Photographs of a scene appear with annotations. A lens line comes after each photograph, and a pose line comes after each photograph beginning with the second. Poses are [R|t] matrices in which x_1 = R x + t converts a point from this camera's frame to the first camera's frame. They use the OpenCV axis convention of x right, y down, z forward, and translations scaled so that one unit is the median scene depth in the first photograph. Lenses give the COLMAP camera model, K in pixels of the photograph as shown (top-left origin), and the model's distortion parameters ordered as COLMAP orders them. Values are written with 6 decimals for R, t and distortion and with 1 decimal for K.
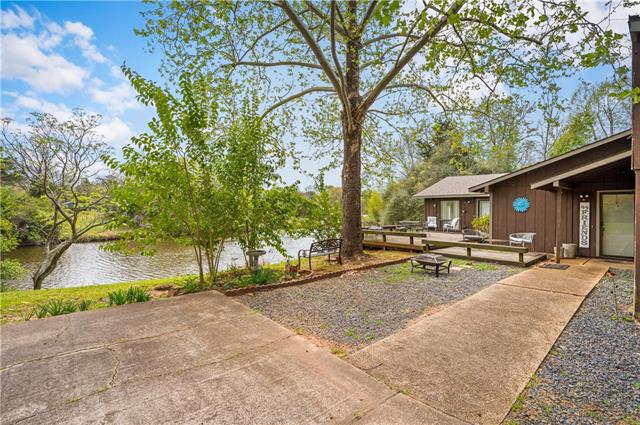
lens RADIAL K [[295.0, 0, 320.0], [0, 295.0, 212.5], [0, 0, 1]] dist [-0.000127, -0.000241]
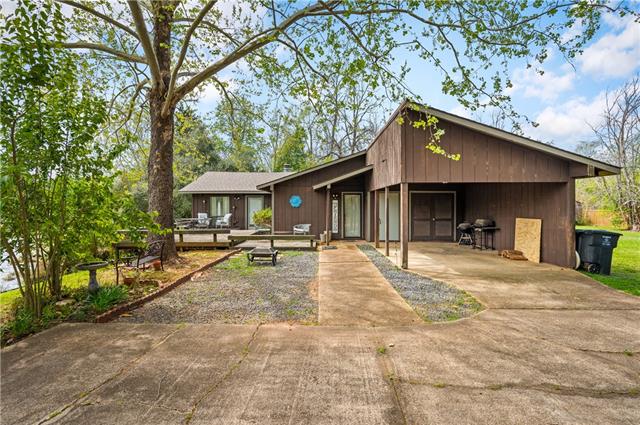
lens RADIAL K [[328.1, 0, 320.0], [0, 328.1, 212.5], [0, 0, 1]] dist [-0.001524, 0.000040]
pose [[0.675955, -0.019729, 0.736678, -0.296666], [0.011419, 0.999802, 0.016298, -0.002639], [-0.736854, -0.002604, 0.676047, 0.016313]]
